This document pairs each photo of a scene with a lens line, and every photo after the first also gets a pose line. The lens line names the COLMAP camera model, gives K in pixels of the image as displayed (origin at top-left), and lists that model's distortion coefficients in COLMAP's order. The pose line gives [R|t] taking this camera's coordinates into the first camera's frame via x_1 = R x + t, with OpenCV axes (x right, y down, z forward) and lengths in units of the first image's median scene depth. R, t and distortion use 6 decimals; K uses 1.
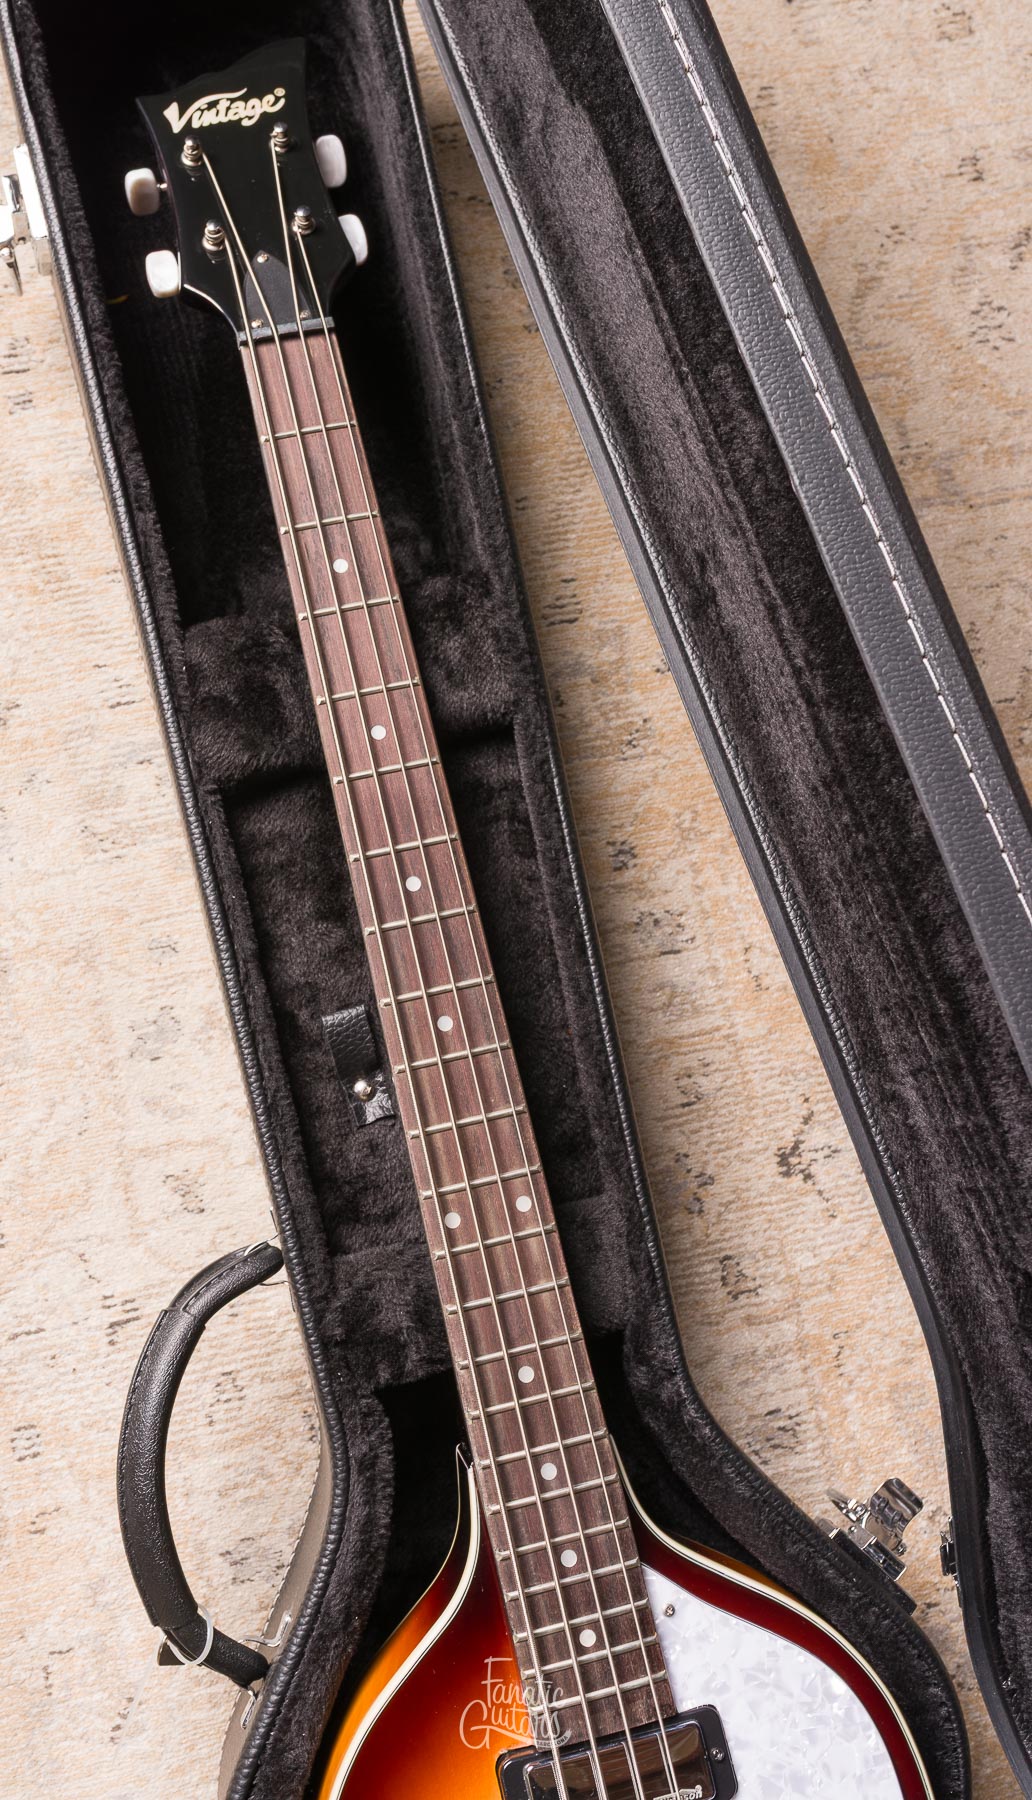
lens RADIAL K [[1763.5, 0, 415.7], [0, 1763.5, 886.4], [0, 0, 1]] dist [-0.000265, -0.003228]
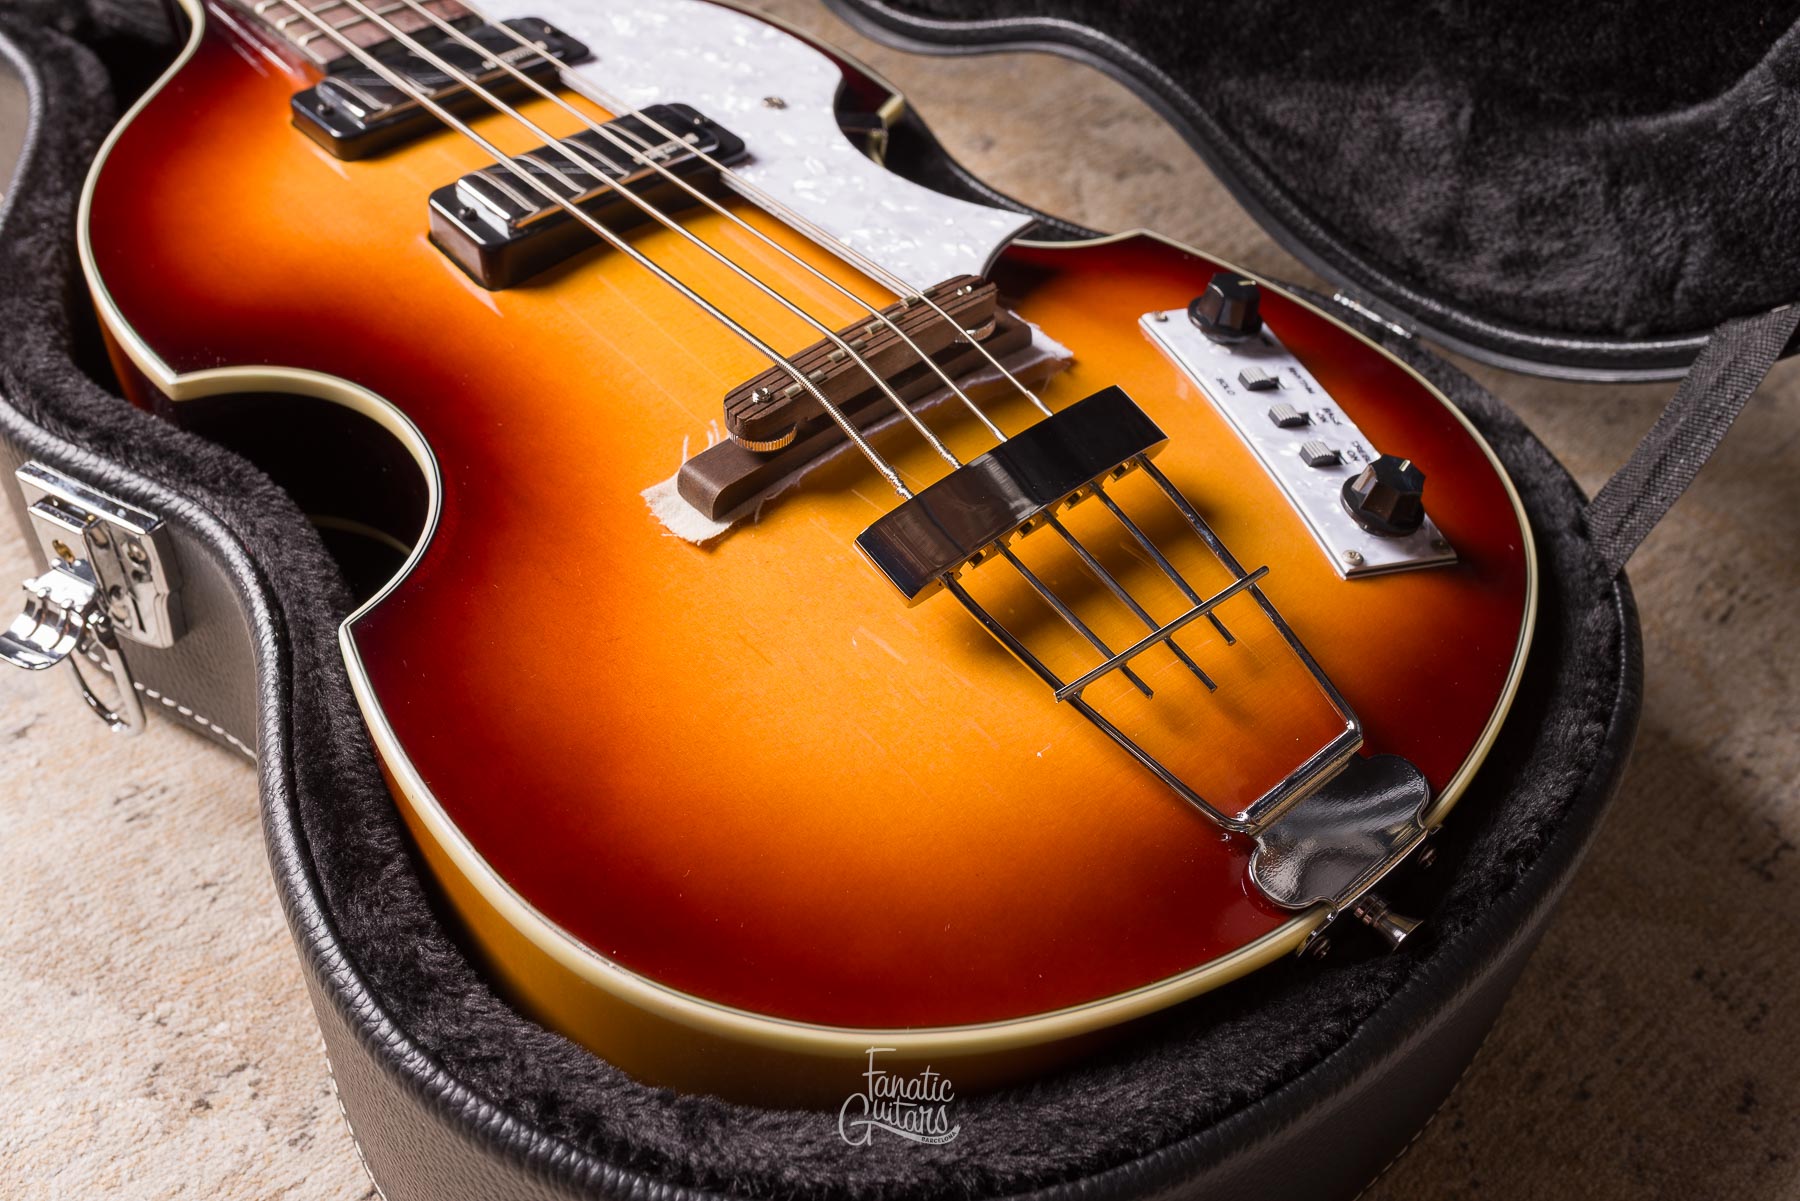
lens RADIAL K [[1774.0, 0, 901.0], [0, 1774.0, 603.0], [0, 0, 1]] dist [0.005422, -0.007338]
pose [[0.872241, -0.374247, 0.314856, -0.038959], [0.485918, 0.736172, -0.471098, 1.005934], [-0.055481, 0.563906, 0.823973, 0.408762]]
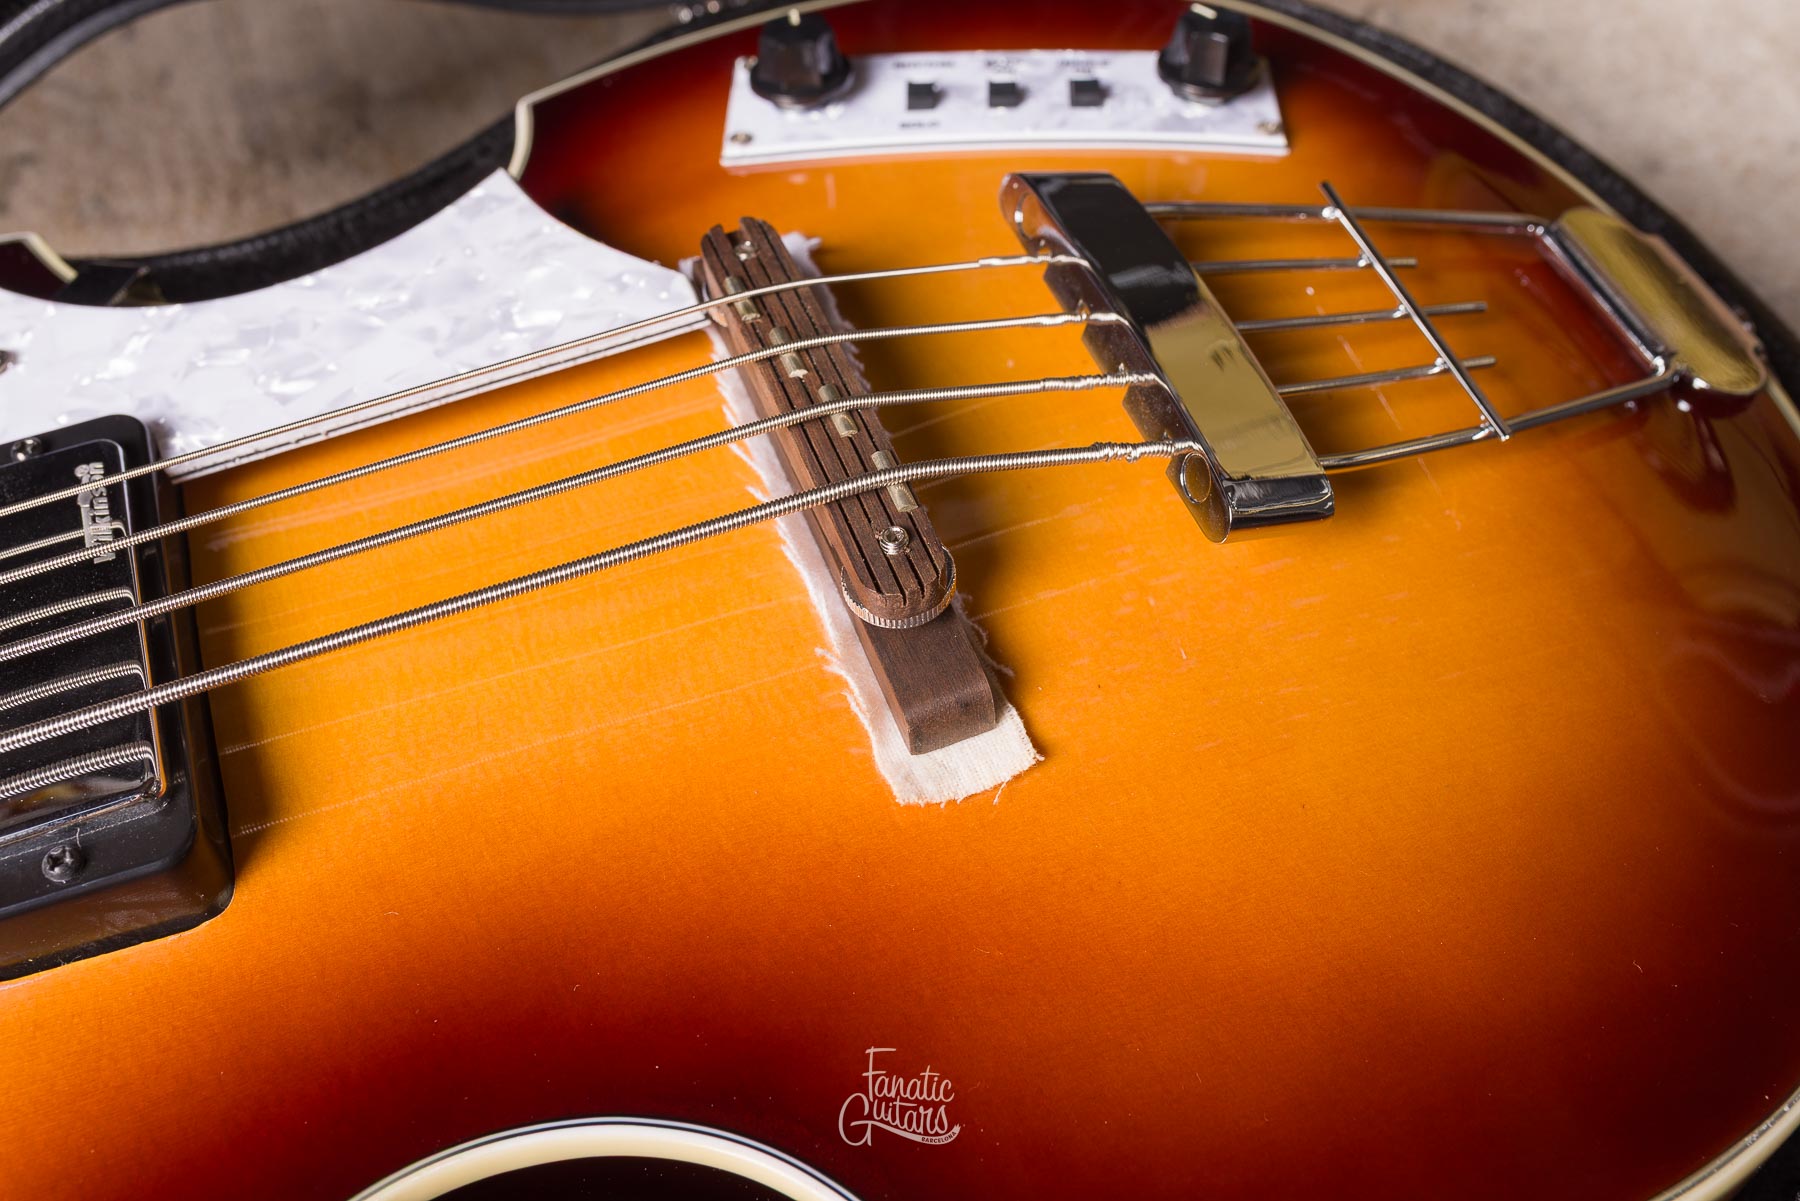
lens RADIAL K [[1857.8, 0, 897.3], [0, 1857.8, 598.5], [0, 0, 1]] dist [0.003457, 0.007648]
pose [[-0.122395, -0.827384, 0.548139, -0.078664], [0.982579, -0.023196, 0.184390, 0.628306], [-0.139847, 0.561158, 0.815809, 0.544406]]
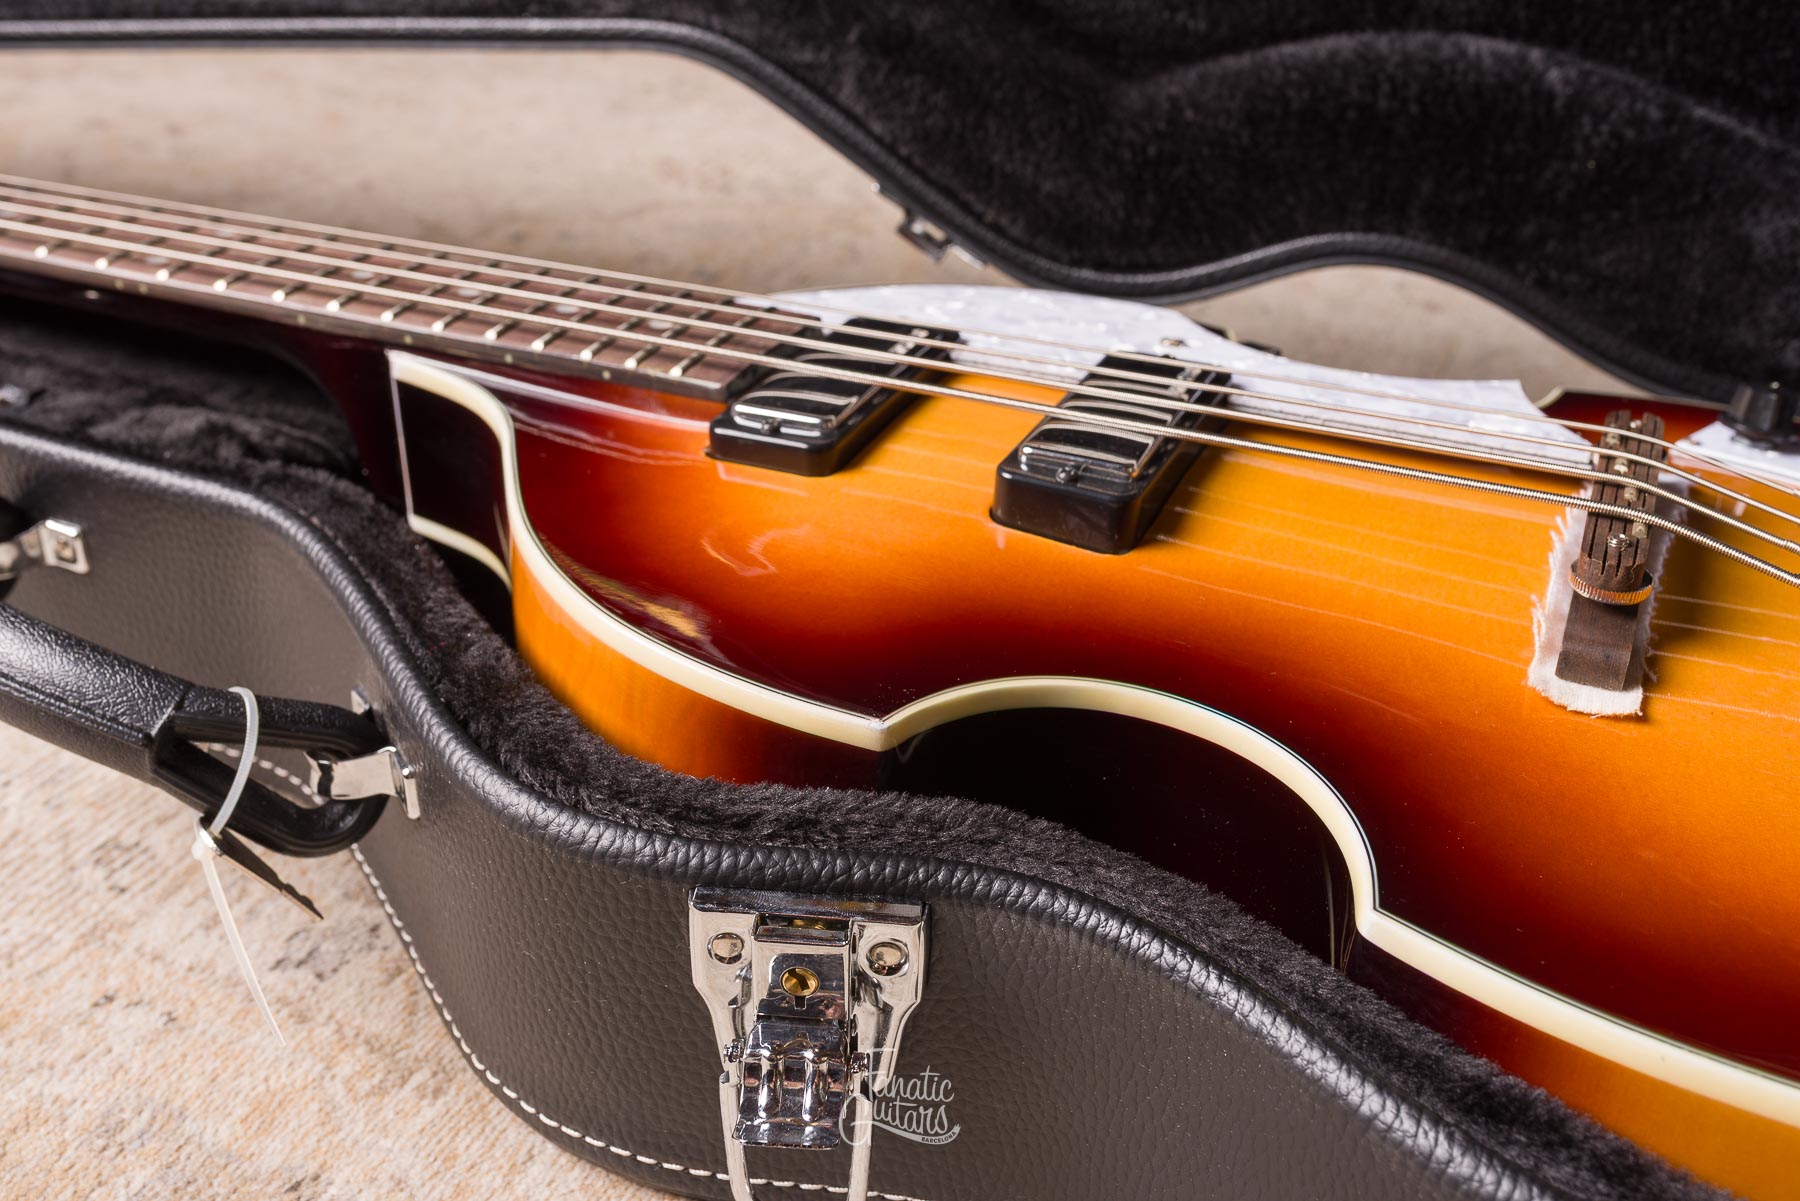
lens RADIAL K [[1784.8, 0, 898.2], [0, 1784.8, 604.7], [0, 0, 1]] dist [-0.000501, 0.003926]
pose [[0.603587, -0.461147, 0.650405, -0.316793], [0.790586, 0.451789, -0.413352, 0.742234], [-0.103229, 0.763695, 0.637270, 0.543424]]
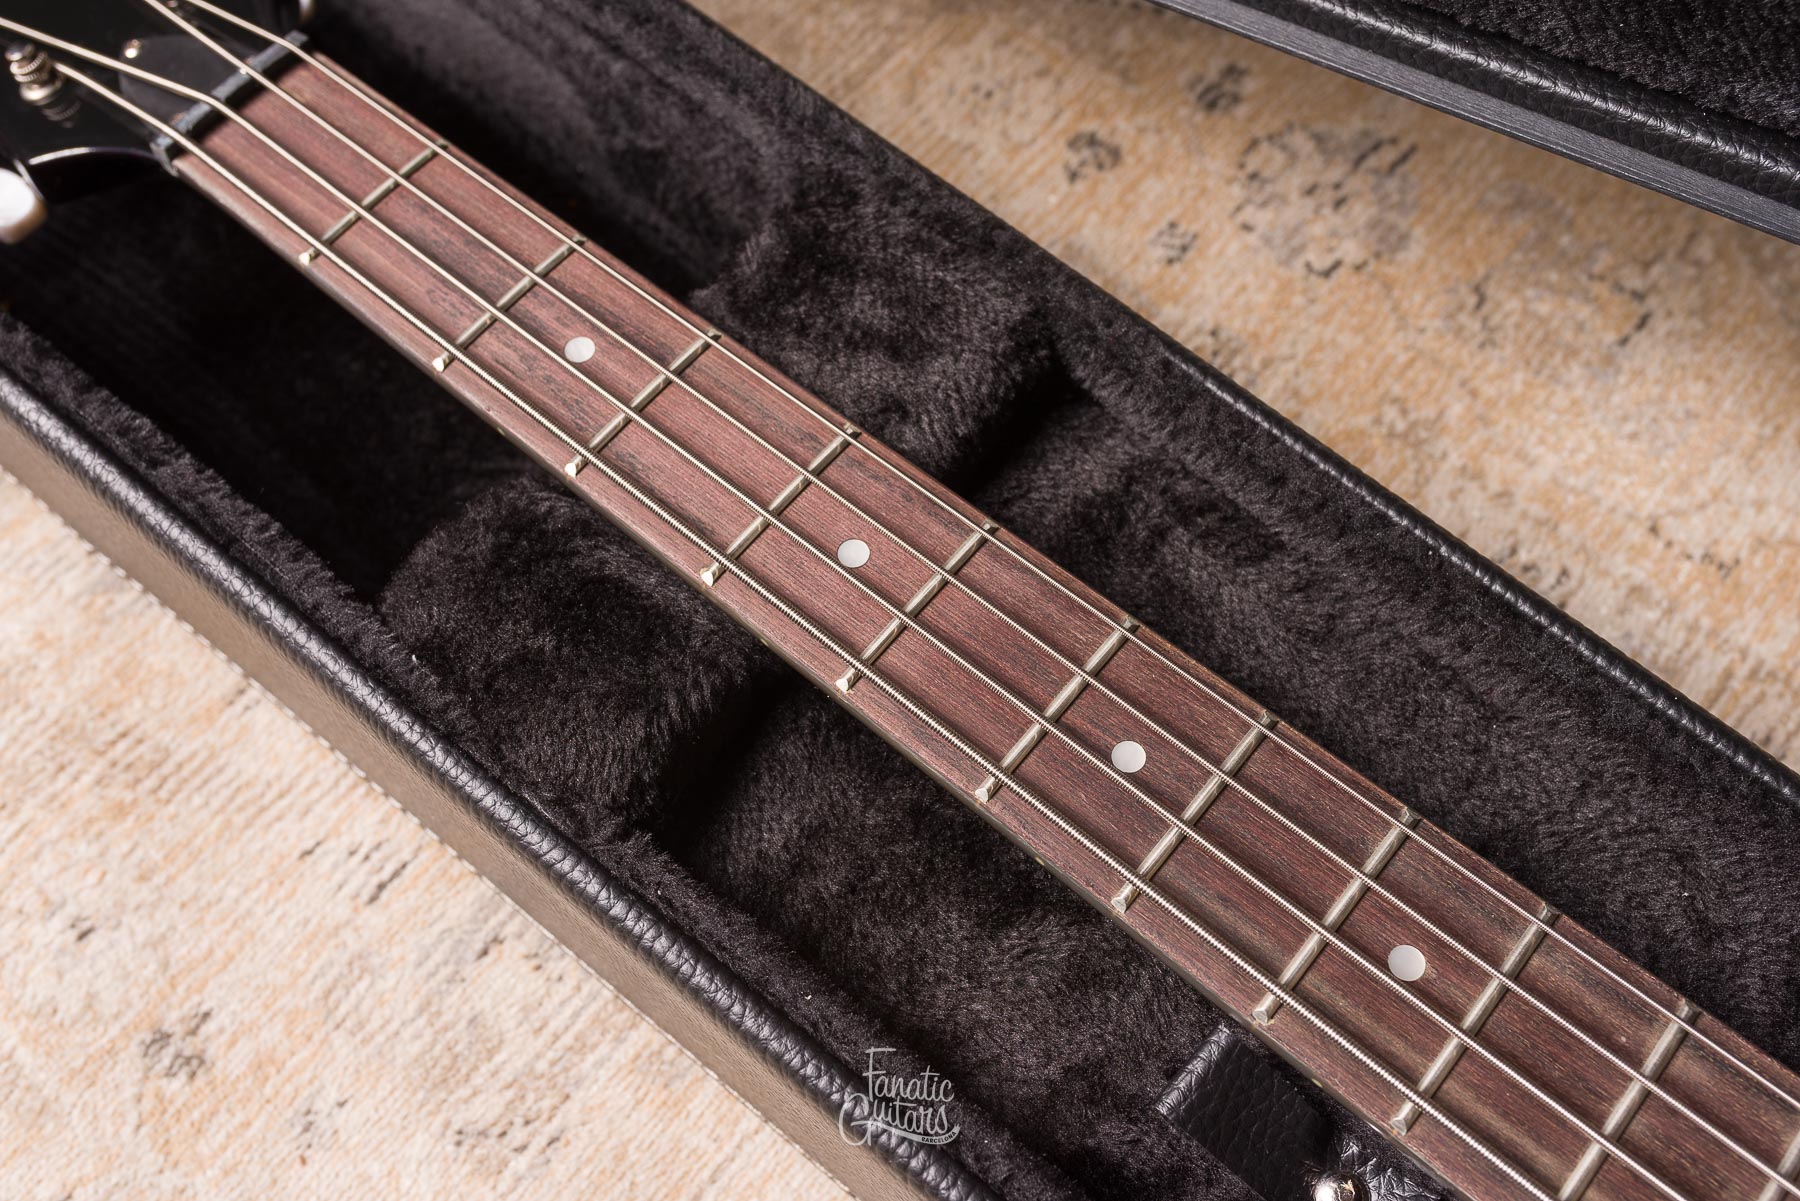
lens RADIAL K [[1784.8, 0, 898.2], [0, 1784.8, 604.7], [0, 0, 1]] dist [-0.000501, 0.003926]
pose [[0.795233, -0.585480, 0.157538, -0.094712], [0.606093, 0.760782, -0.232085, 0.044273], [0.016029, 0.280044, 0.959853, 0.552073]]
